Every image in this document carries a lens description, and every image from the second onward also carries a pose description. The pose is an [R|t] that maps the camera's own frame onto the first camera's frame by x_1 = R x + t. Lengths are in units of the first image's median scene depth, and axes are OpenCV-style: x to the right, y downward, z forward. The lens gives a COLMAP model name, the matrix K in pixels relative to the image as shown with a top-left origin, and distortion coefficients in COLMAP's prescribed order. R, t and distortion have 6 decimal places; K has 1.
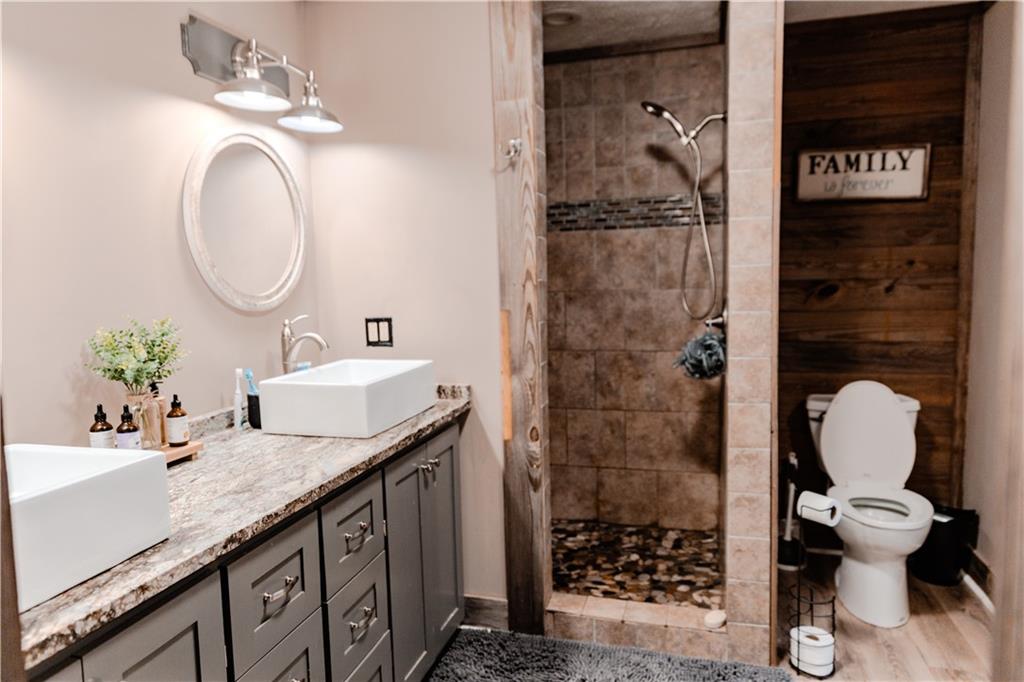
lens RADIAL K [[679.3, 0, 516.0], [0, 679.3, 340.6], [0, 0, 1]] dist [0.005619, -0.004659]
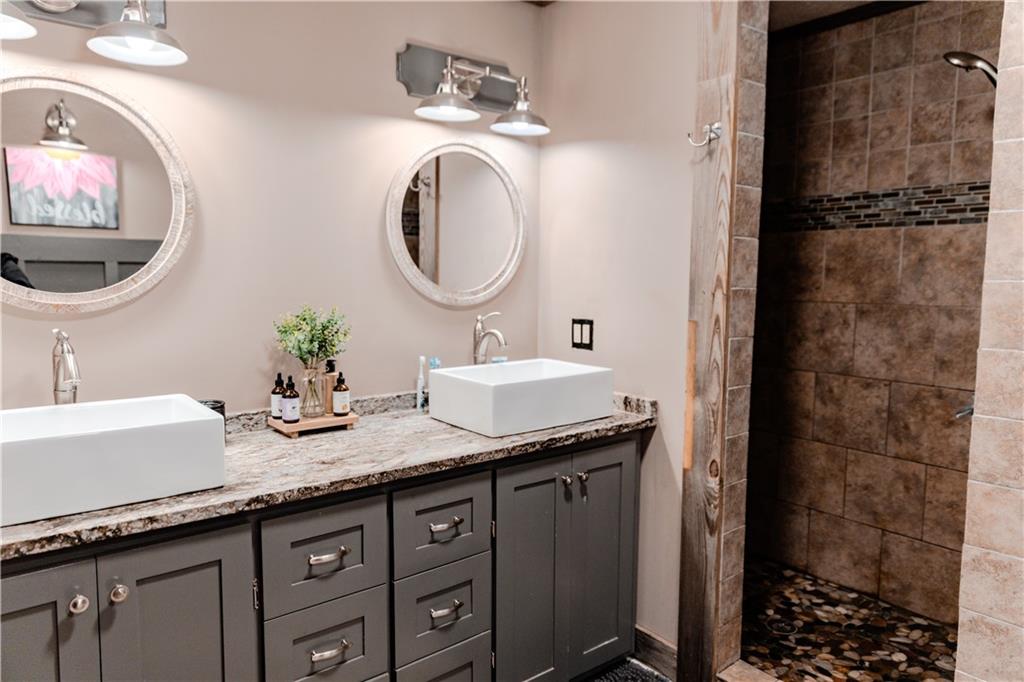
lens RADIAL K [[679.3, 0, 511.5], [0, 679.3, 339.0], [0, 0, 1]] dist [0.005619, -0.004659]
pose [[0.805598, 0.088115, -0.585873, 0.309349], [-0.085147, 0.995832, 0.032692, -0.030651], [0.586312, 0.023549, 0.809743, 0.156724]]
